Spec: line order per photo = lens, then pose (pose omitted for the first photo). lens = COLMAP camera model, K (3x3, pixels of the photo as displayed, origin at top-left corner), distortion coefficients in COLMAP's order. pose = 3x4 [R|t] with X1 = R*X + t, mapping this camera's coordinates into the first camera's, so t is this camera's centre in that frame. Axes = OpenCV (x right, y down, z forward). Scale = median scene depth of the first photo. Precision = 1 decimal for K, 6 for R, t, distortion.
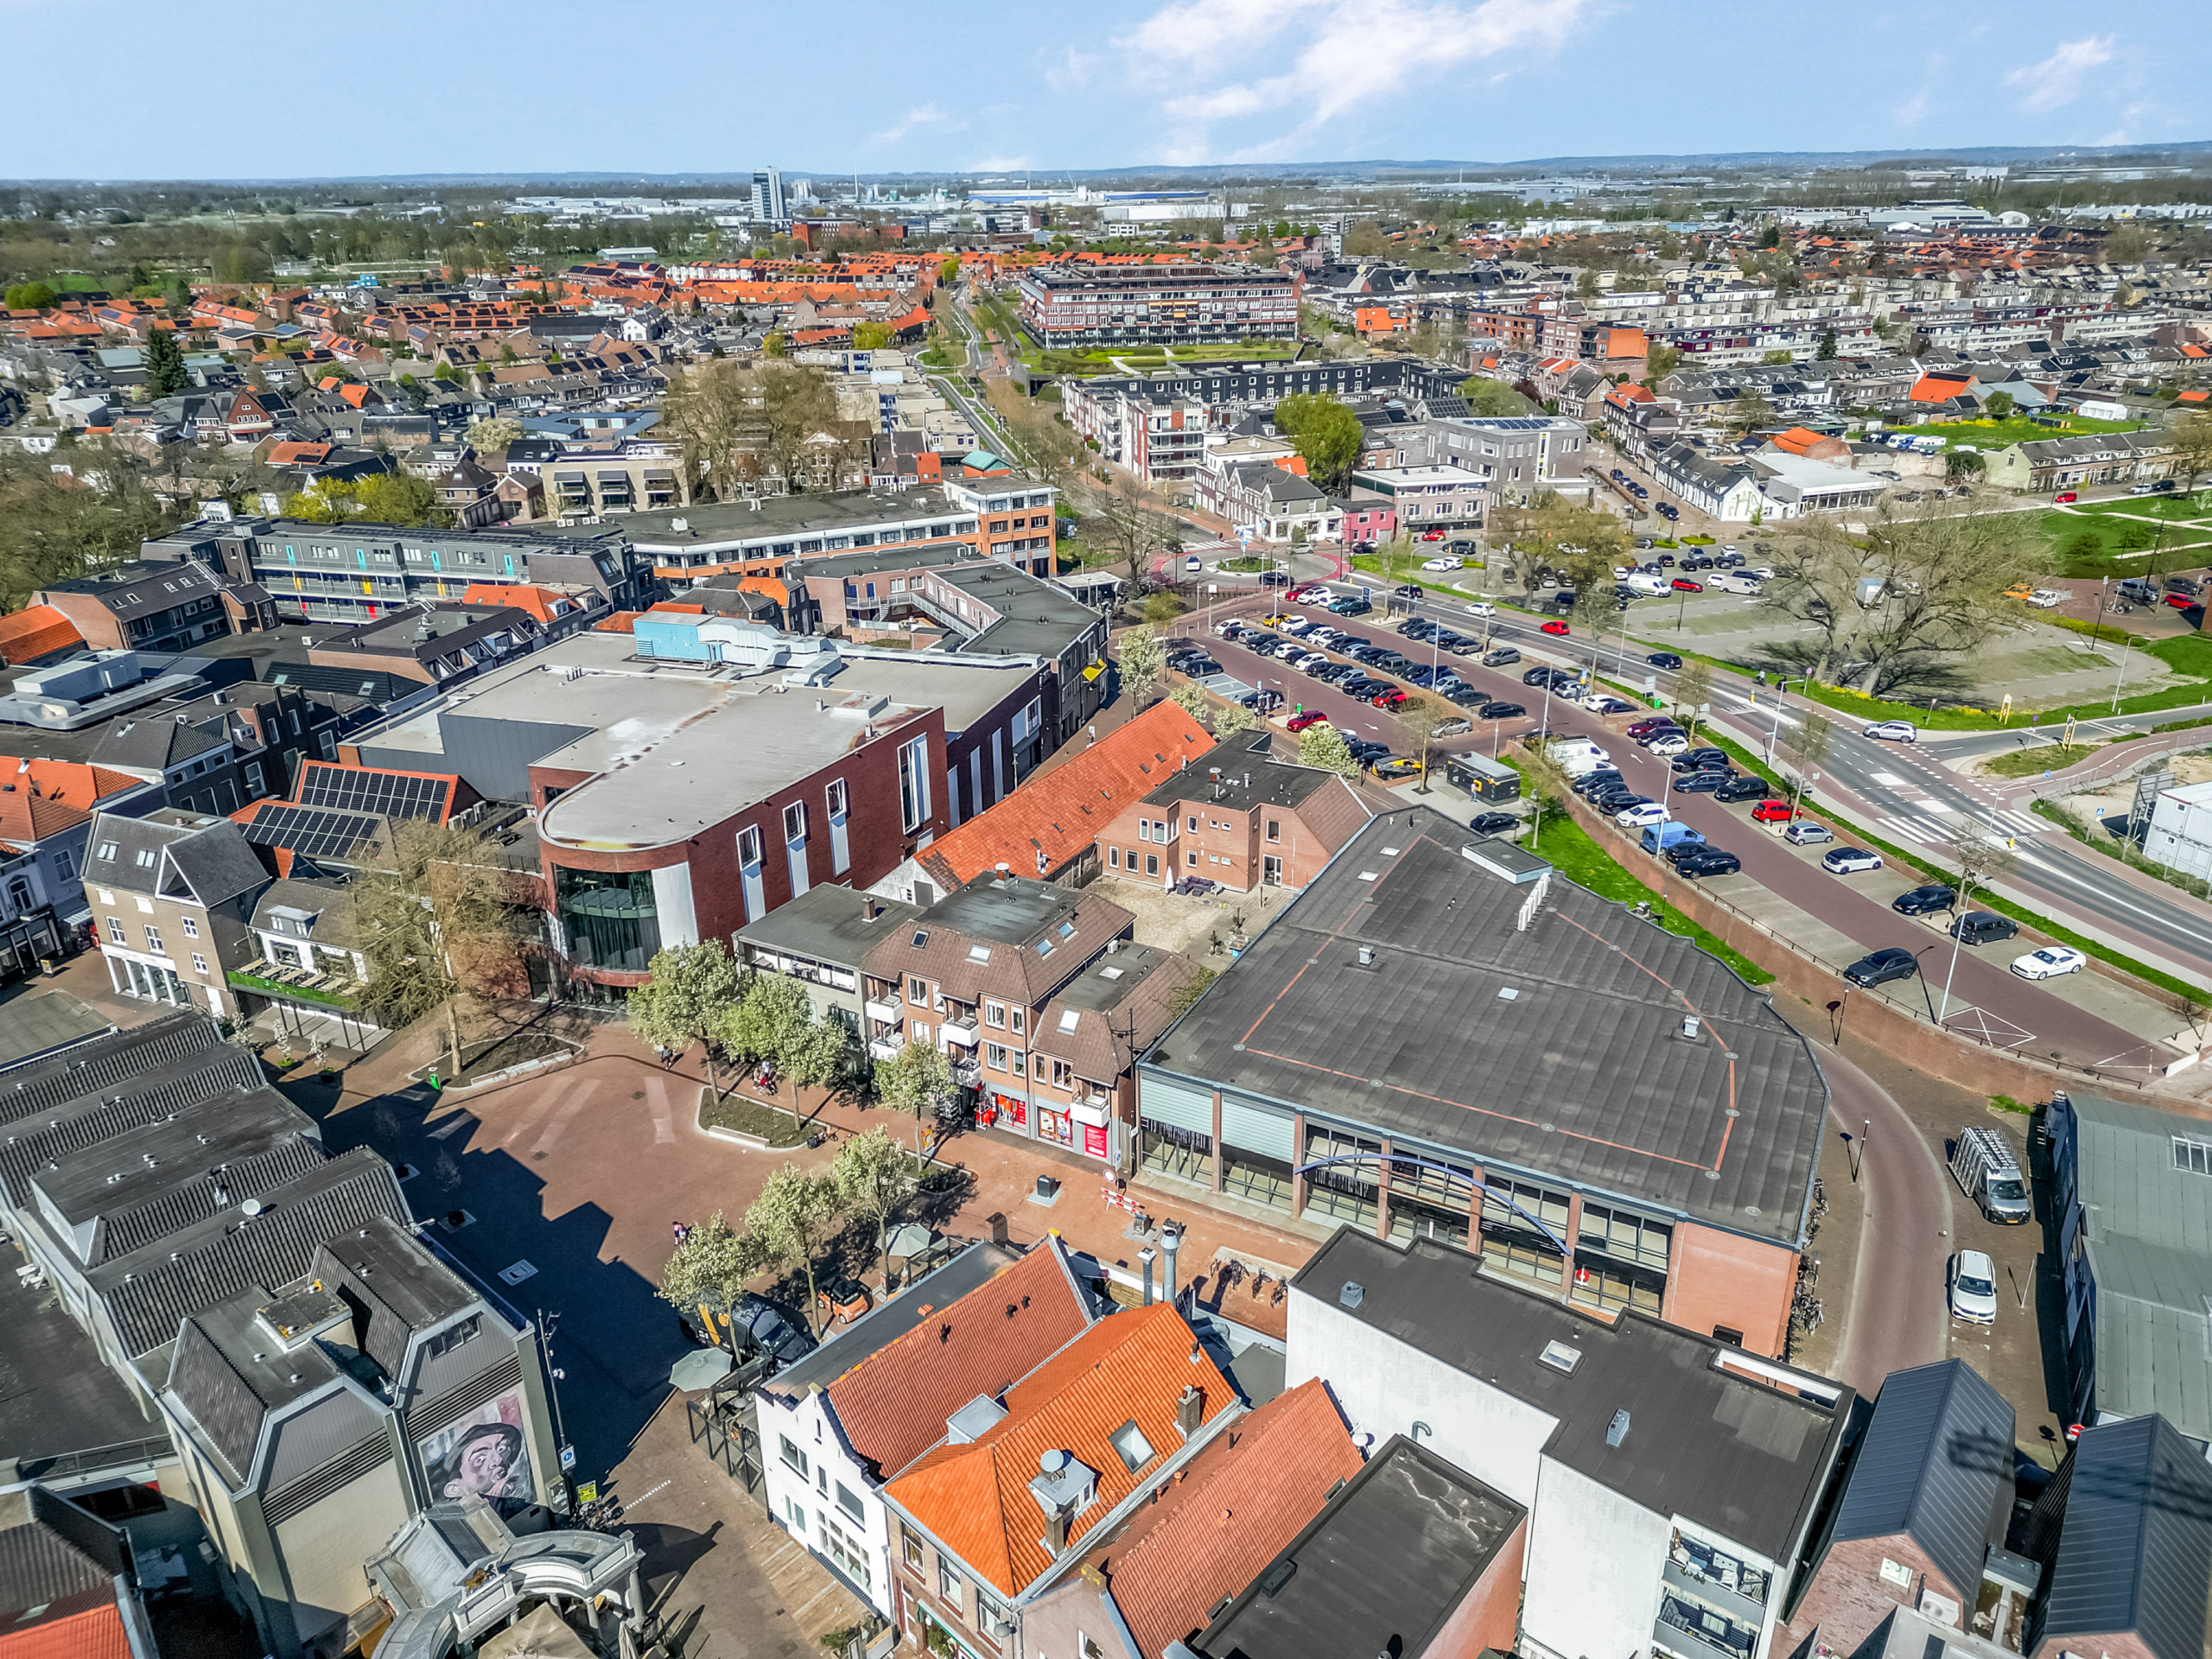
lens RADIAL K [[1520.2, 0, 1107.6], [0, 1520.2, 815.3], [0, 0, 1]] dist [0.128513, -0.172110]
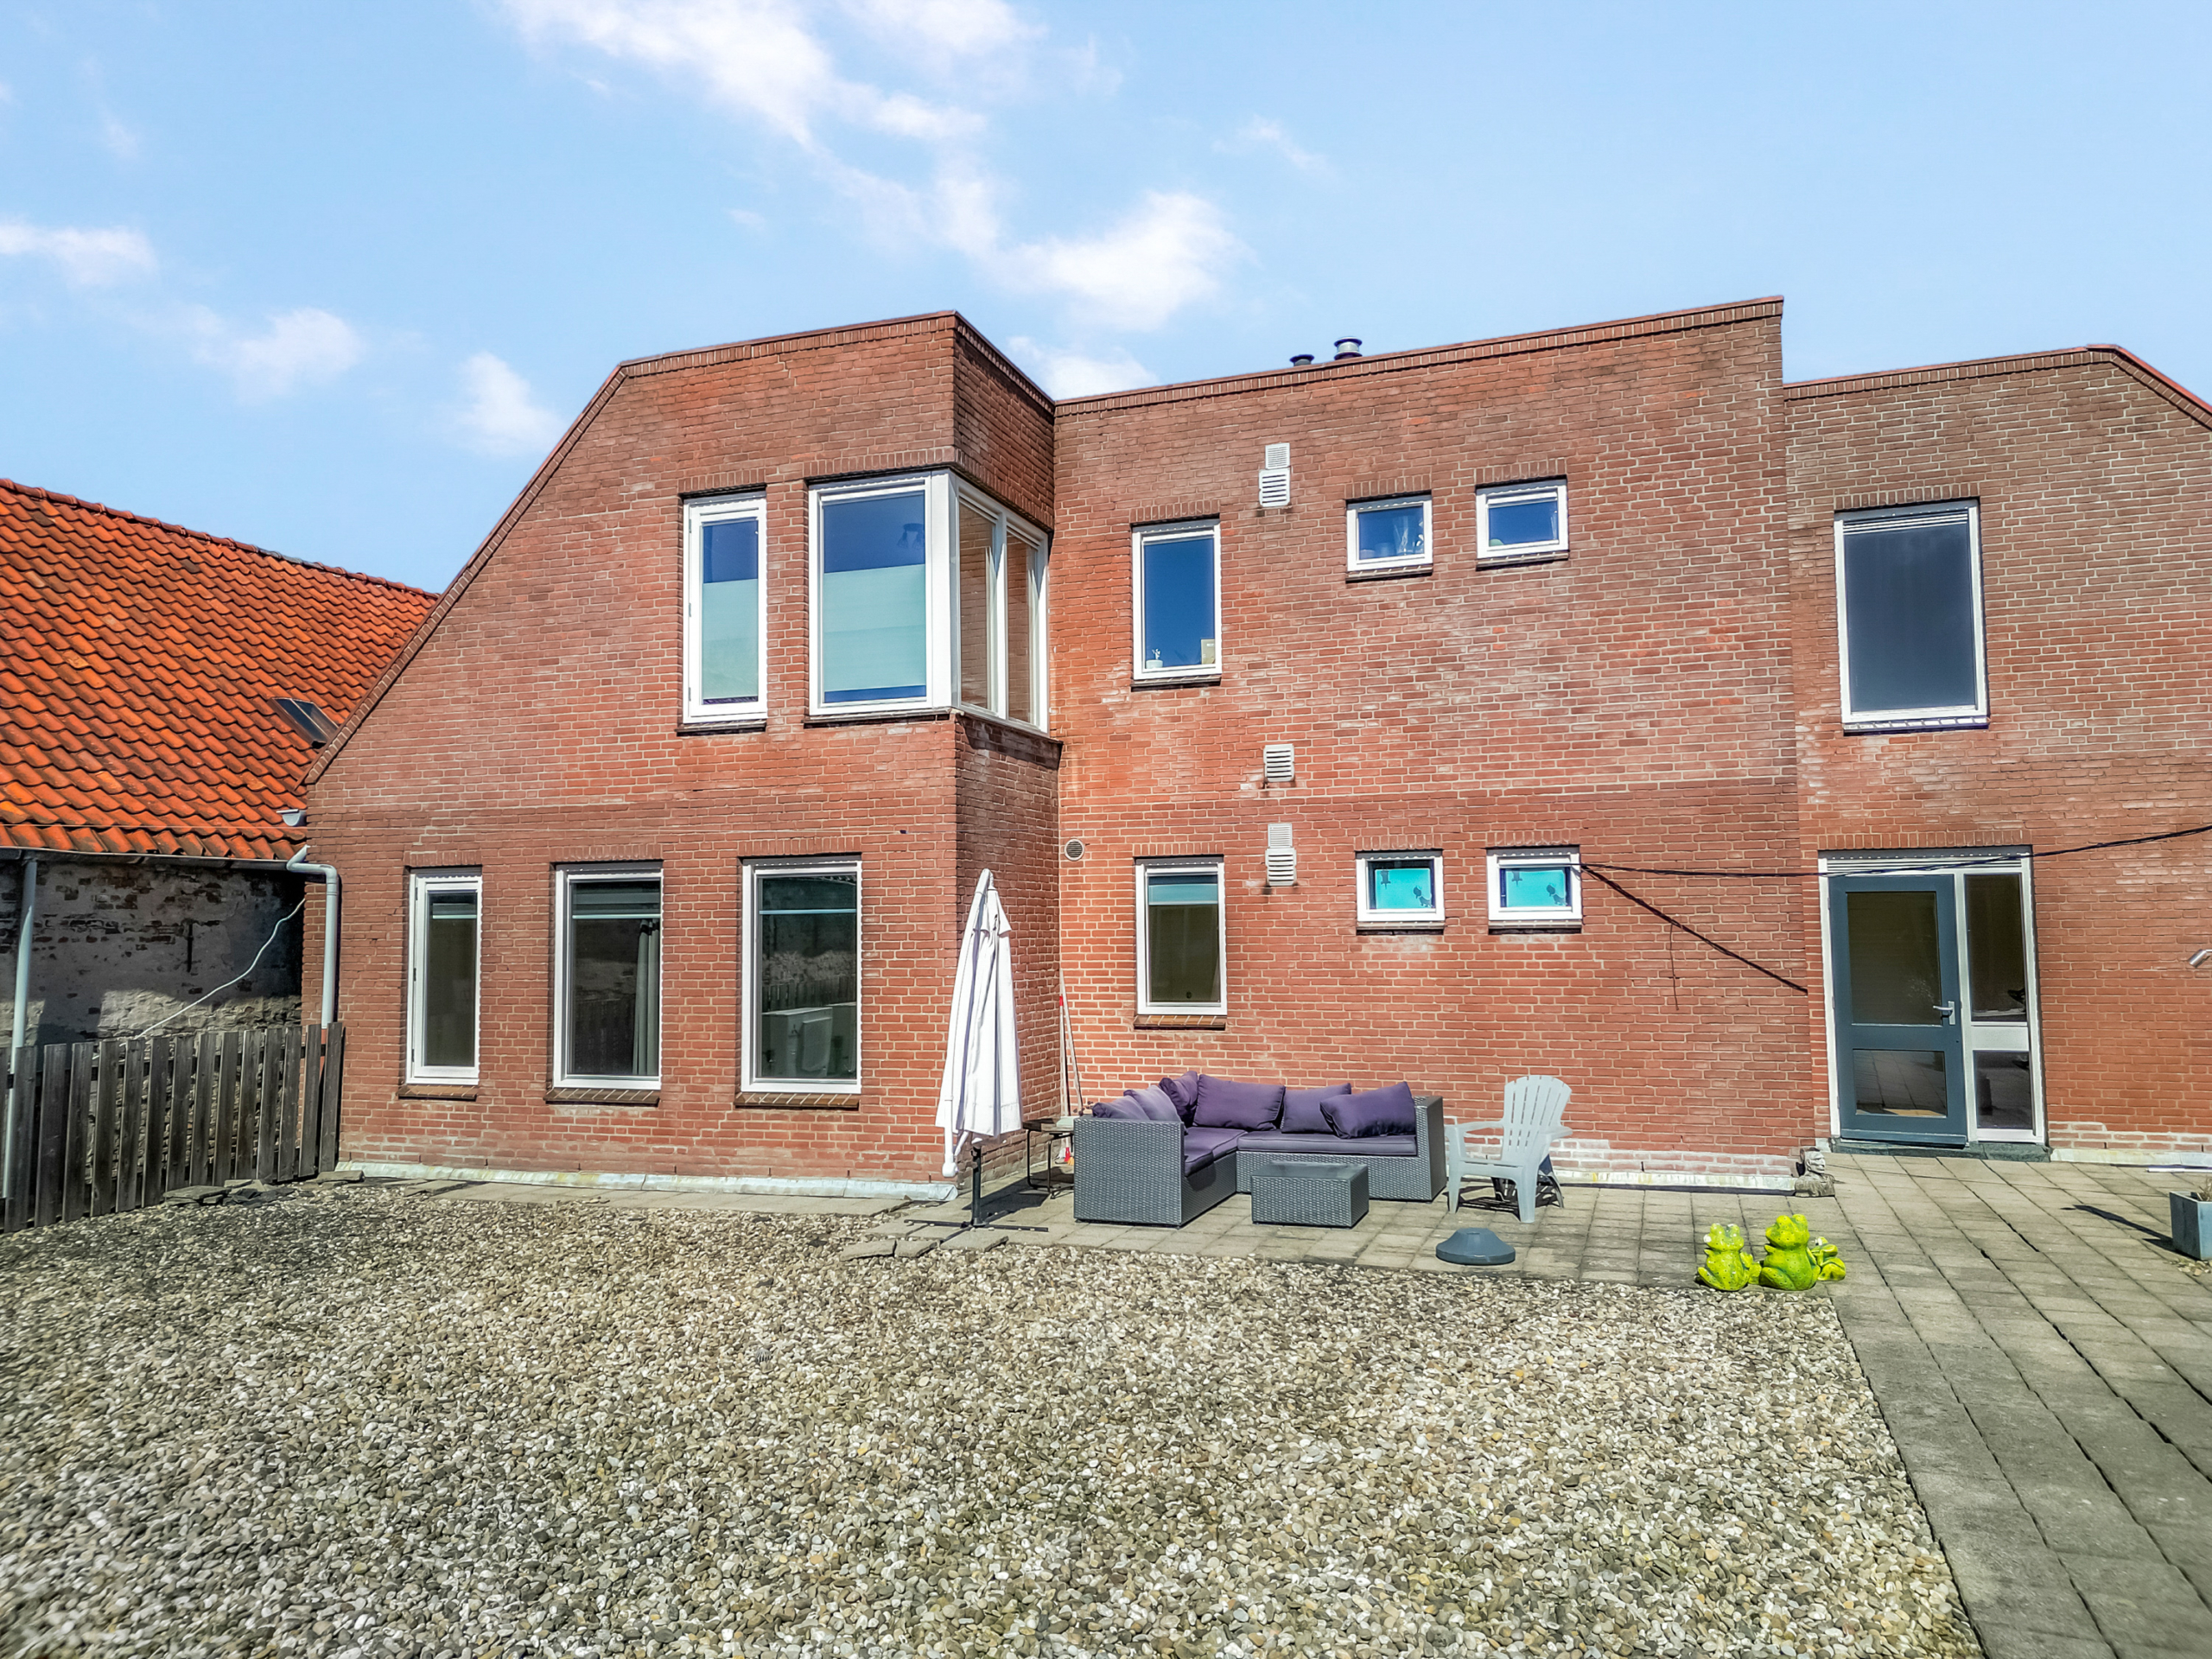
lens RADIAL K [[1520.2, 0, 1107.6], [0, 1520.2, 815.3], [0, 0, 1]] dist [0.128513, -0.172110]
pose [[0.987301, 0.012787, 0.158346, 0.018023], [0.059301, 0.895041, -0.442023, 0.037574], [-0.147379, 0.445800, 0.882917, 0.492250]]
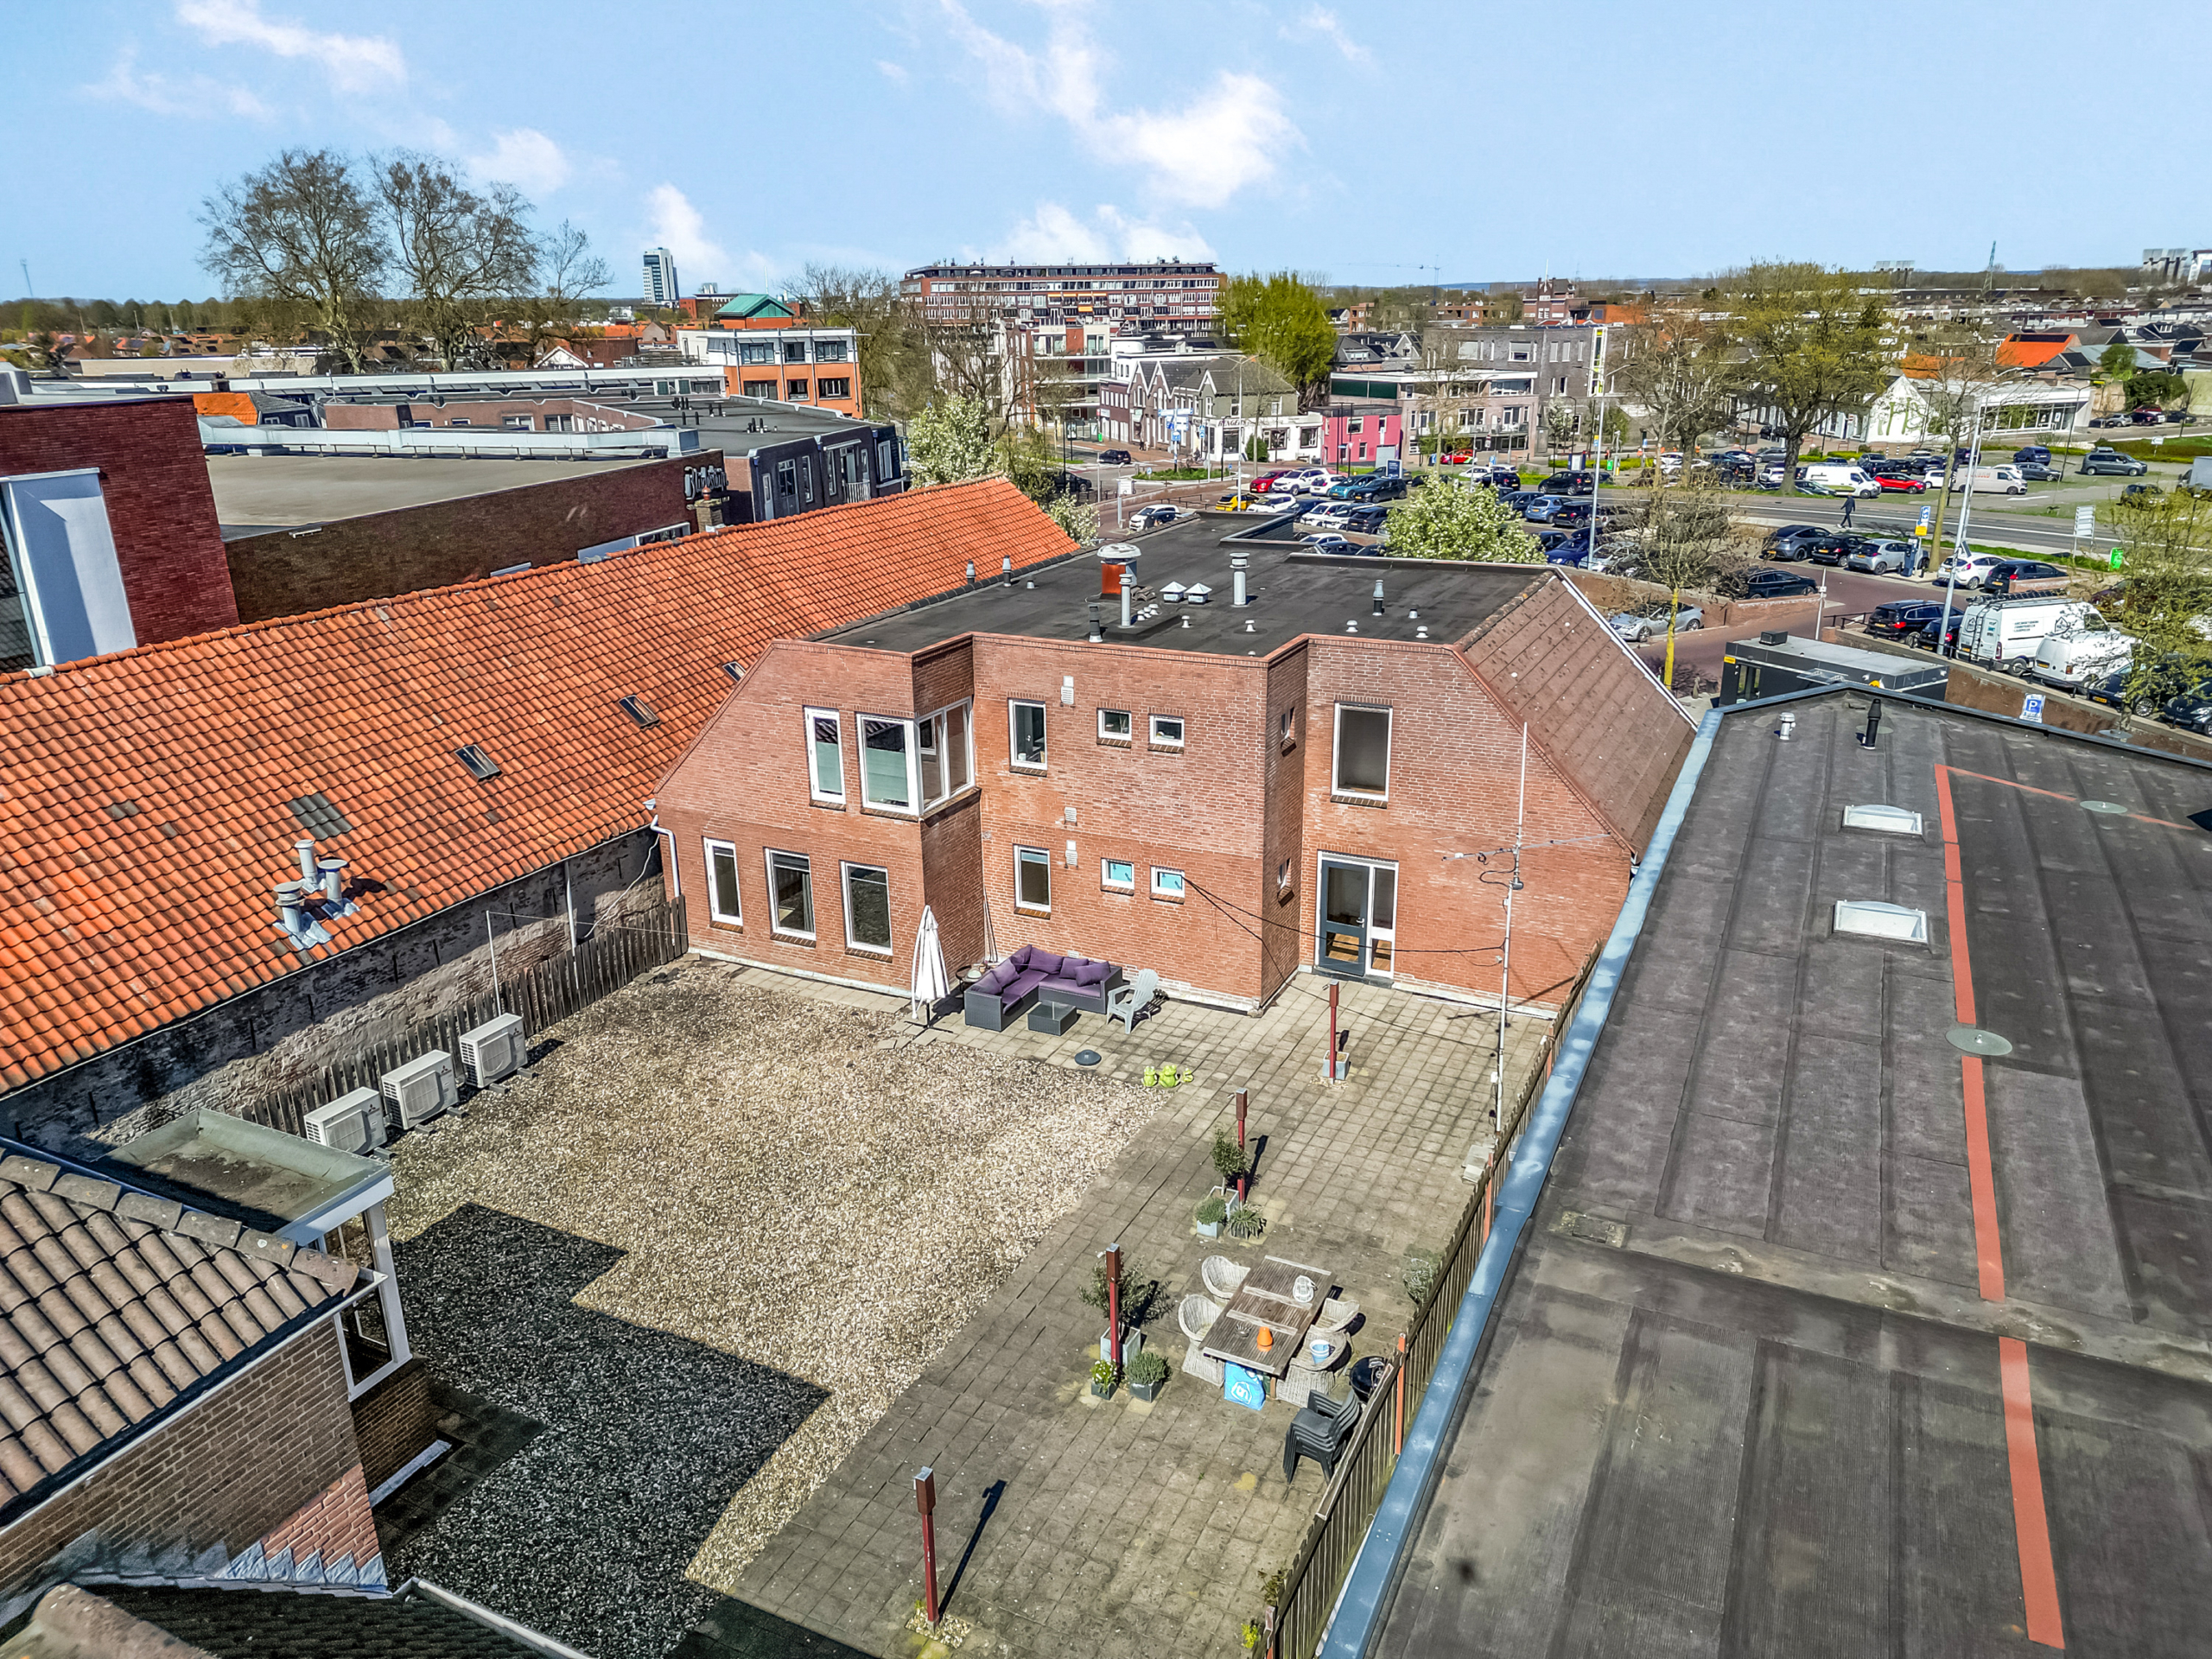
lens RADIAL K [[1520.2, 0, 1107.6], [0, 1520.2, 815.3], [0, 0, 1]] dist [0.128513, -0.172110]
pose [[0.998689, -0.015890, 0.048664, 0.030598], [0.019361, 0.997238, -0.071704, 0.019785], [-0.047390, 0.072552, 0.996238, 0.409988]]
